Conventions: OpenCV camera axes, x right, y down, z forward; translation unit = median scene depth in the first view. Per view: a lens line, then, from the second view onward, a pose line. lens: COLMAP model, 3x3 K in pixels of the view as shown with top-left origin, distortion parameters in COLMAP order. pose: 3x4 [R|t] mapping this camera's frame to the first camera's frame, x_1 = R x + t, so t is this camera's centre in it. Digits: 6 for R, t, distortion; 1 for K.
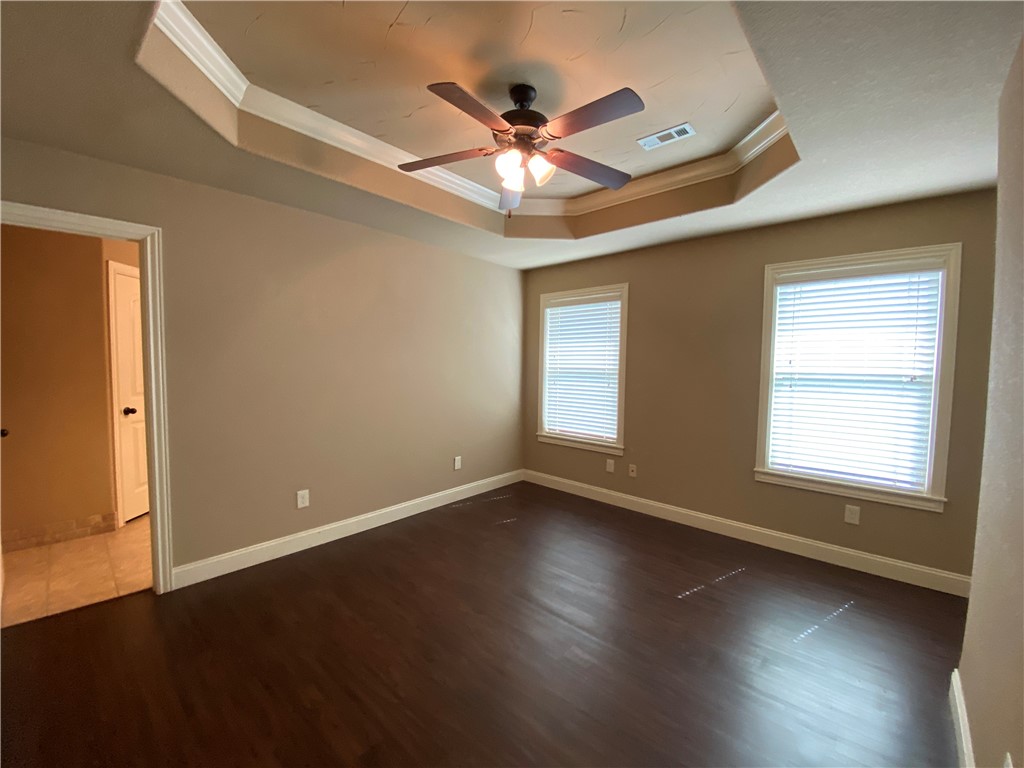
lens RADIAL K [[412.2, 0, 512.0], [0, 412.2, 384.0], [0, 0, 1]] dist [0.054964, -0.046279]
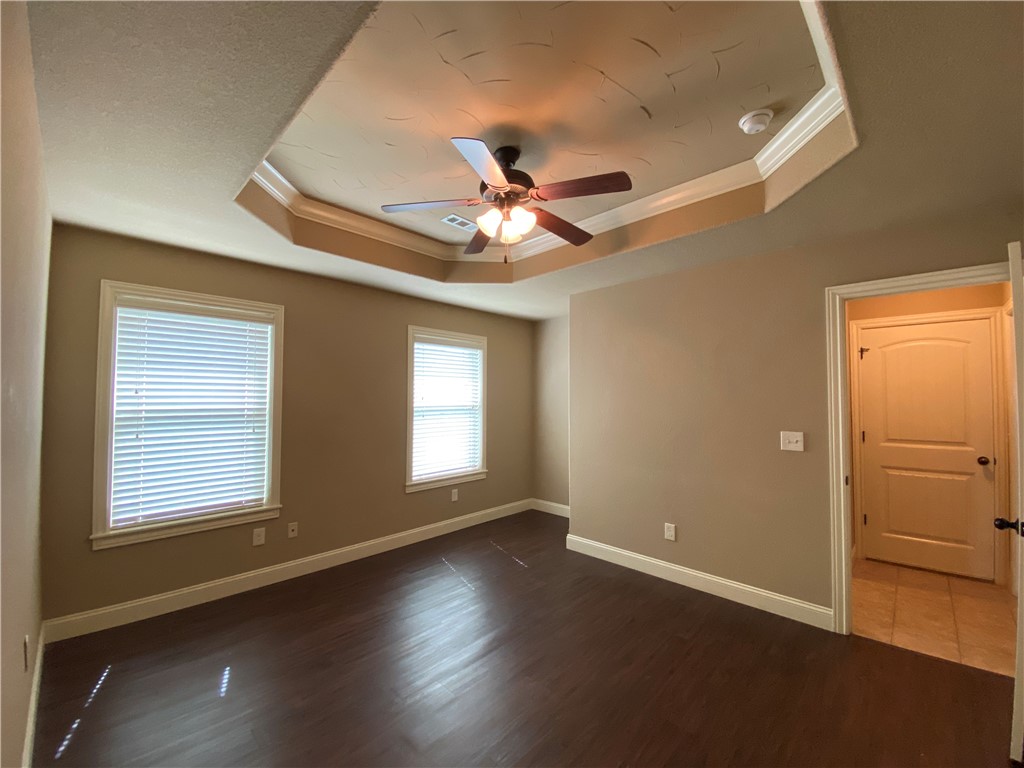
lens RADIAL K [[420.5, 0, 512.0], [0, 420.5, 384.0], [0, 0, 1]] dist [0.078577, -0.050236]
pose [[0.035529, 0.026387, 0.999020, -0.557170], [0.055821, 0.998038, -0.028346, -0.034334], [-0.997808, 0.056773, 0.033987, 0.507494]]
